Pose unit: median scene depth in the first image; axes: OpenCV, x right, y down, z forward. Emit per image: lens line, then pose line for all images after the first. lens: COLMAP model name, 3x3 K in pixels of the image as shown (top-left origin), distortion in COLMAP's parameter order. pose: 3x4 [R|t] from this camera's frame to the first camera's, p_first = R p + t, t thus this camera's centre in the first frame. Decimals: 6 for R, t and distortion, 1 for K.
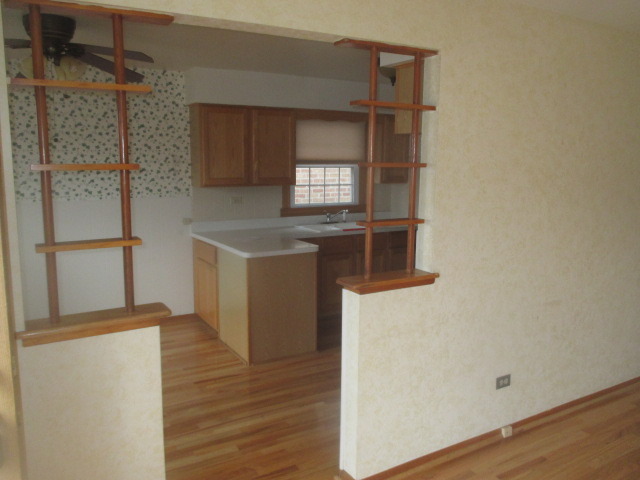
lens RADIAL K [[535.5, 0, 319.5], [0, 535.5, 227.1], [0, 0, 1]] dist [-0.009664, -0.007545]
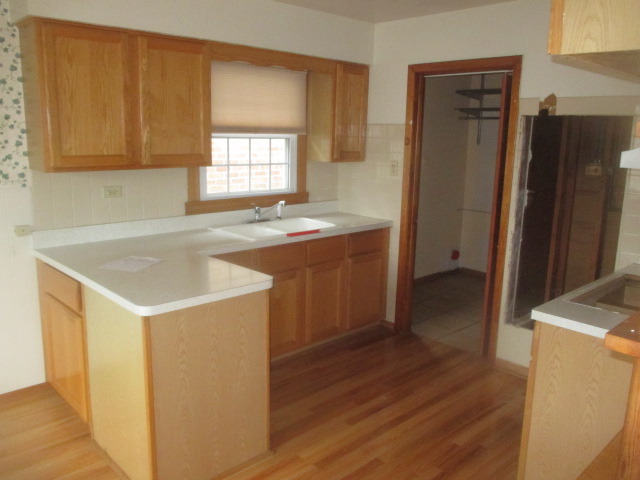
lens RADIAL K [[535.5, 0, 319.5], [0, 535.5, 227.1], [0, 0, 1]] dist [-0.009664, -0.007545]
pose [[0.973613, -0.028128, 0.226465, -0.064904], [0.016003, 0.998347, 0.055197, -0.039310], [-0.227643, -0.050116, 0.972454, 0.353757]]
